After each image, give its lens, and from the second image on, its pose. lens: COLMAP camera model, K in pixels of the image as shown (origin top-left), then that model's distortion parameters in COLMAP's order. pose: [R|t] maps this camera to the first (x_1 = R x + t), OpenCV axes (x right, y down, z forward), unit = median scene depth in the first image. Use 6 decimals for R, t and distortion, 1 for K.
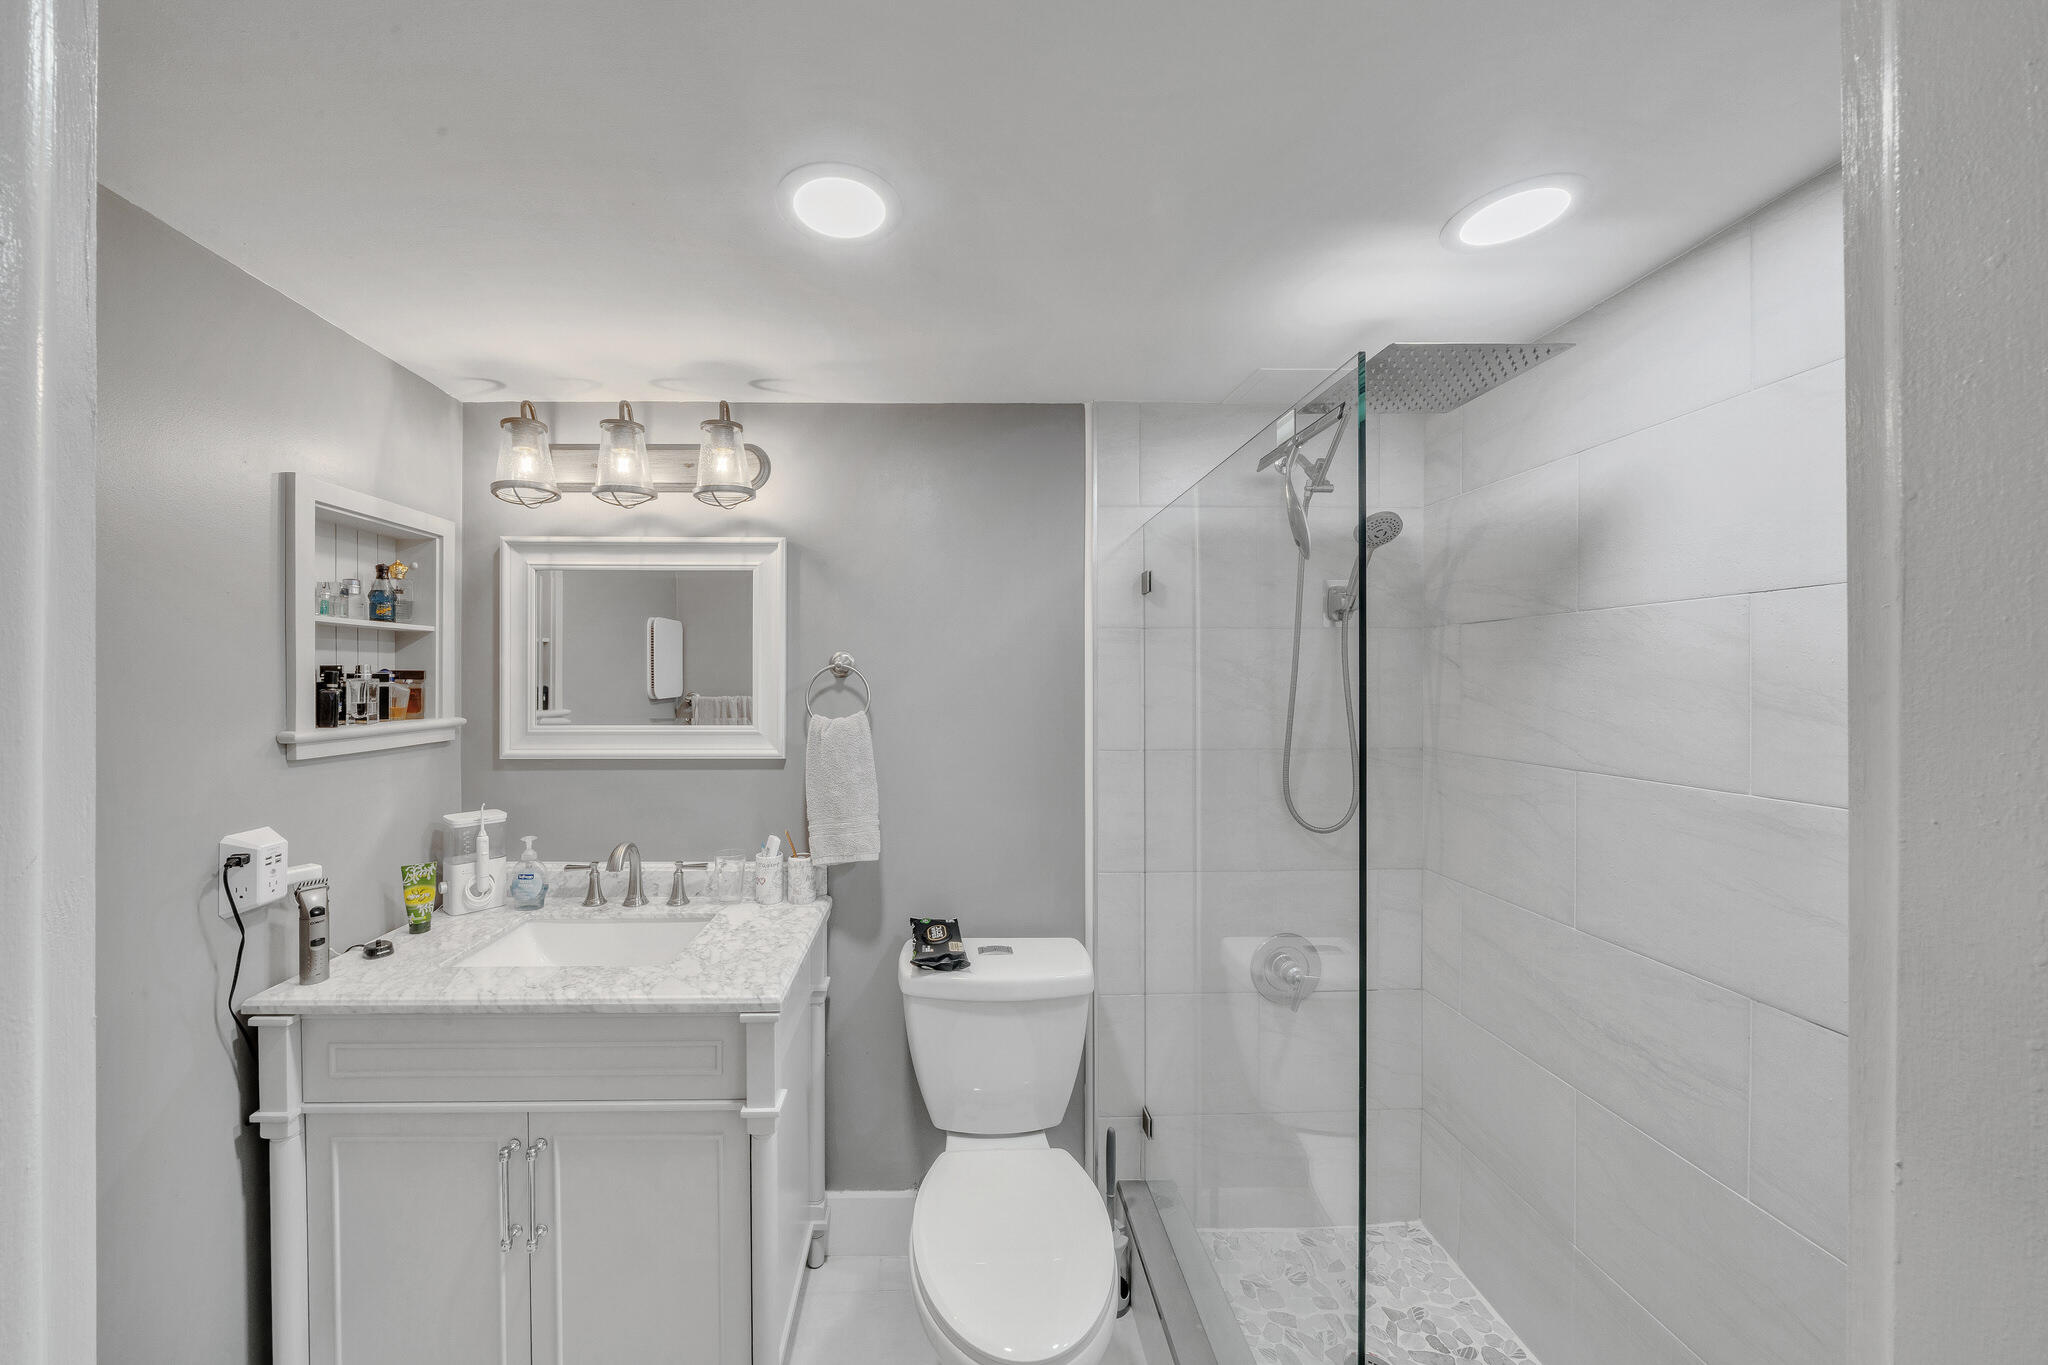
lens RADIAL K [[707.0, 0, 965.7], [0, 707.0, 678.7], [0, 0, 1]] dist [-0.004146, -0.000645]
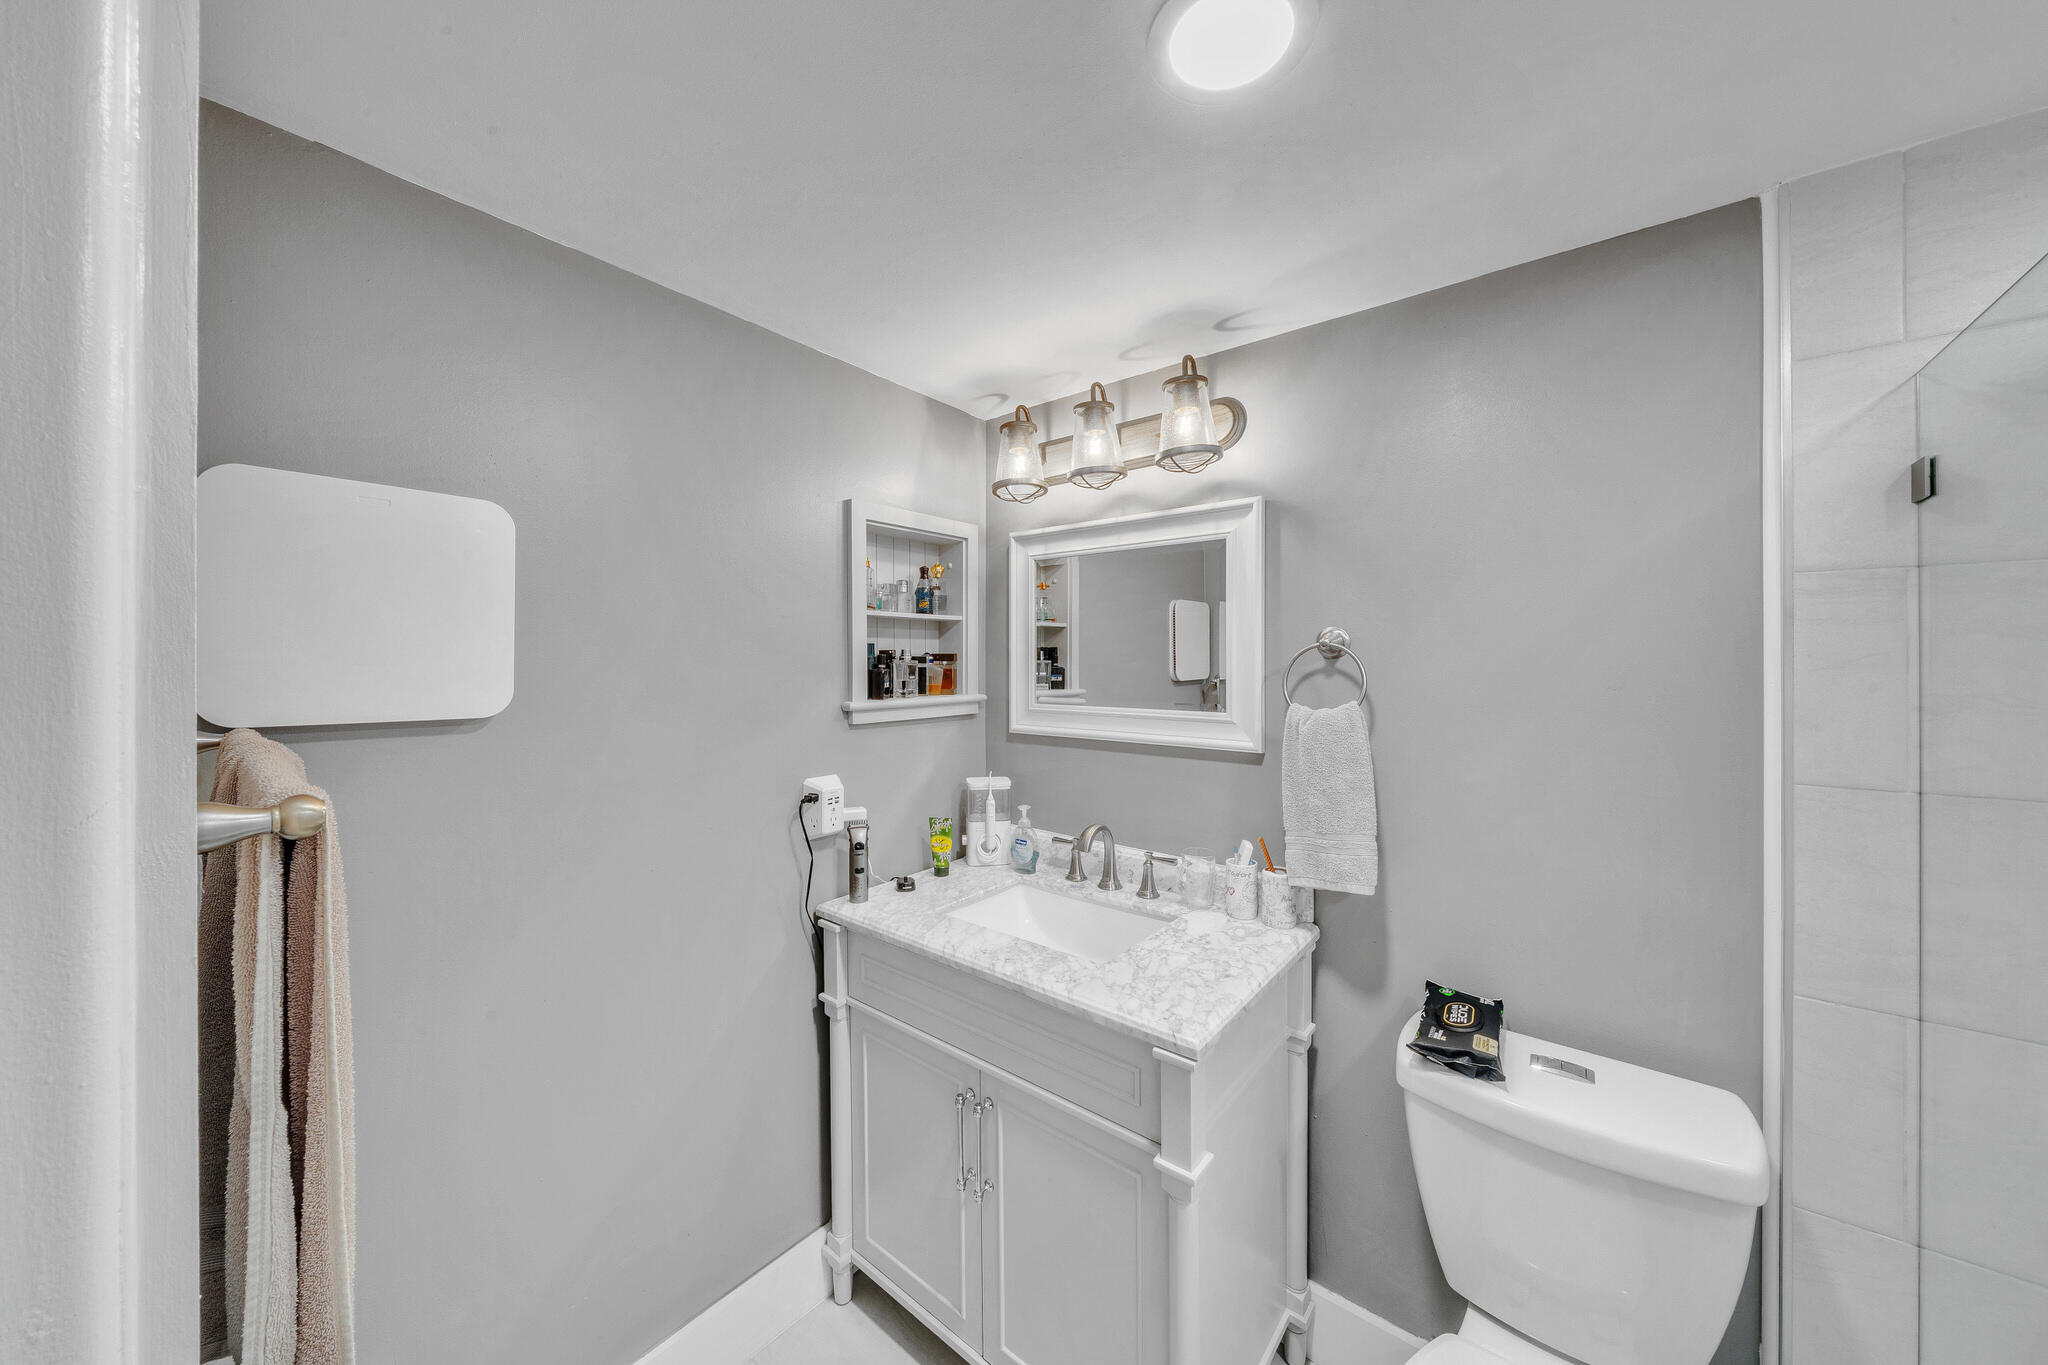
lens RADIAL K [[707.0, 0, 1019.6], [0, 707.0, 662.4], [0, 0, 1]] dist [-0.004146, -0.000645]
pose [[0.763510, 0.001121, -0.645795, 0.080993], [-0.000106, 0.999999, 0.001610, 0.001197], [0.645796, -0.001161, 0.763509, 0.166774]]
